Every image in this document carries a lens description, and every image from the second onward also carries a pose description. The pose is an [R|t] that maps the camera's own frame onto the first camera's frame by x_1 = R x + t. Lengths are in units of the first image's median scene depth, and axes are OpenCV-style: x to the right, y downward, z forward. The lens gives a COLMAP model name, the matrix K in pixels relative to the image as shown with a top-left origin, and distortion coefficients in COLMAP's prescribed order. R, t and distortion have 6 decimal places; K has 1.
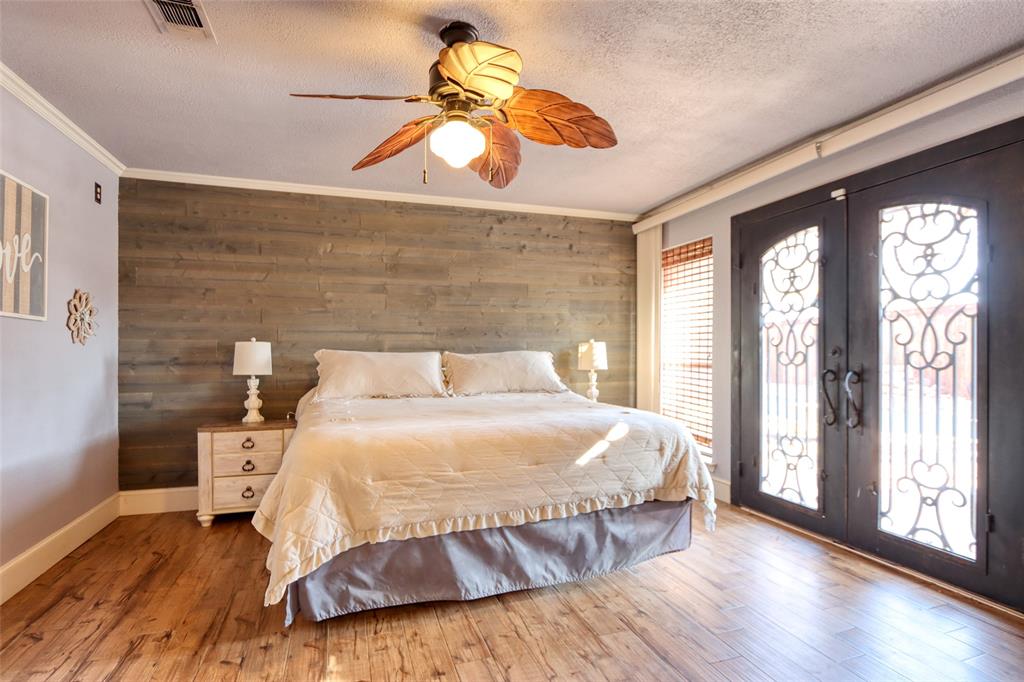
lens RADIAL K [[517.9, 0, 514.7], [0, 517.9, 349.8], [0, 0, 1]] dist [-0.016450, 0.003734]
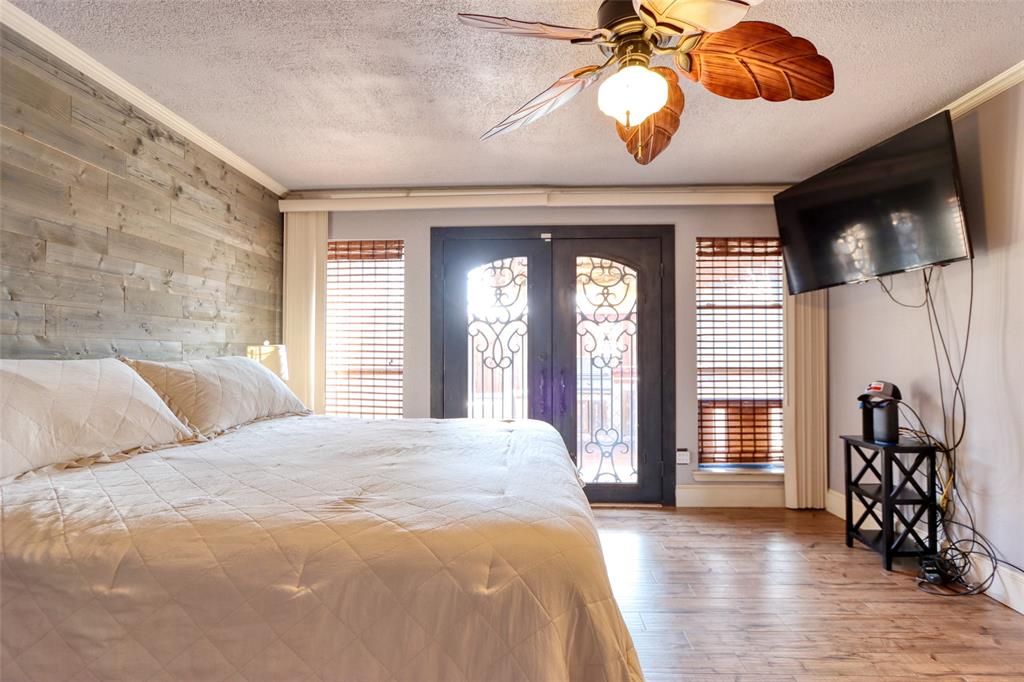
lens RADIAL K [[517.9, 0, 514.7], [0, 517.9, 349.8], [0, 0, 1]] dist [-0.016450, 0.003734]
pose [[0.350114, 0.011856, 0.936632, -0.467110], [0.000219, 0.999919, -0.012740, 0.002171], [-0.936707, 0.004666, 0.350083, 0.454220]]
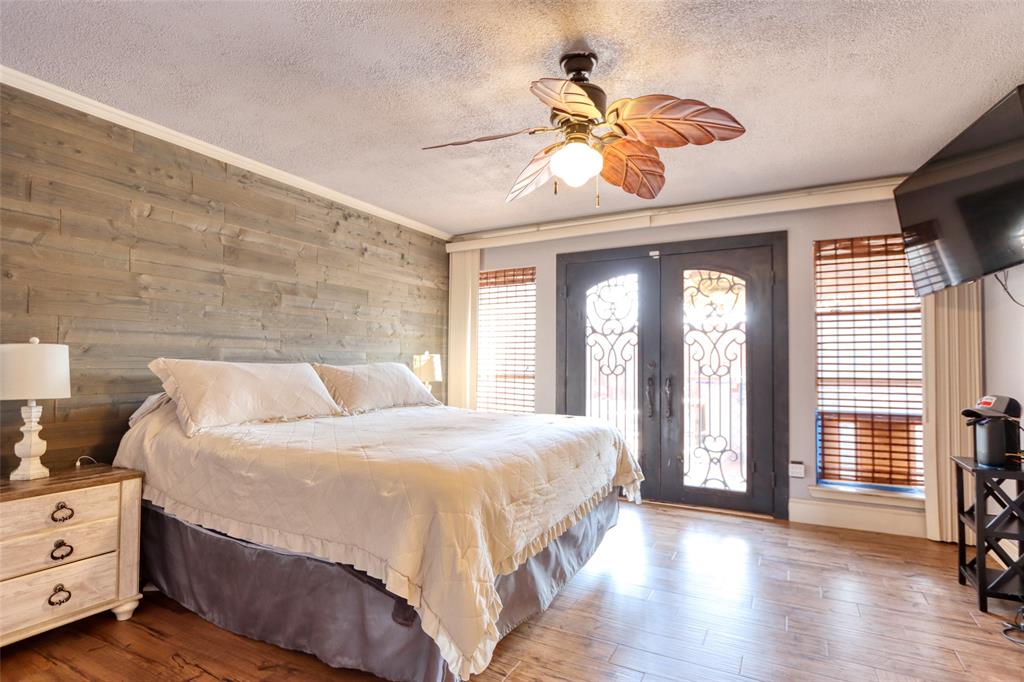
lens RADIAL K [[517.9, 0, 514.7], [0, 517.9, 349.8], [0, 0, 1]] dist [-0.016450, 0.003734]
pose [[0.729134, 0.024276, 0.683940, -0.462157], [-0.007635, 0.999597, -0.027340, 0.003006], [-0.684328, 0.014712, 0.729026, 0.166767]]
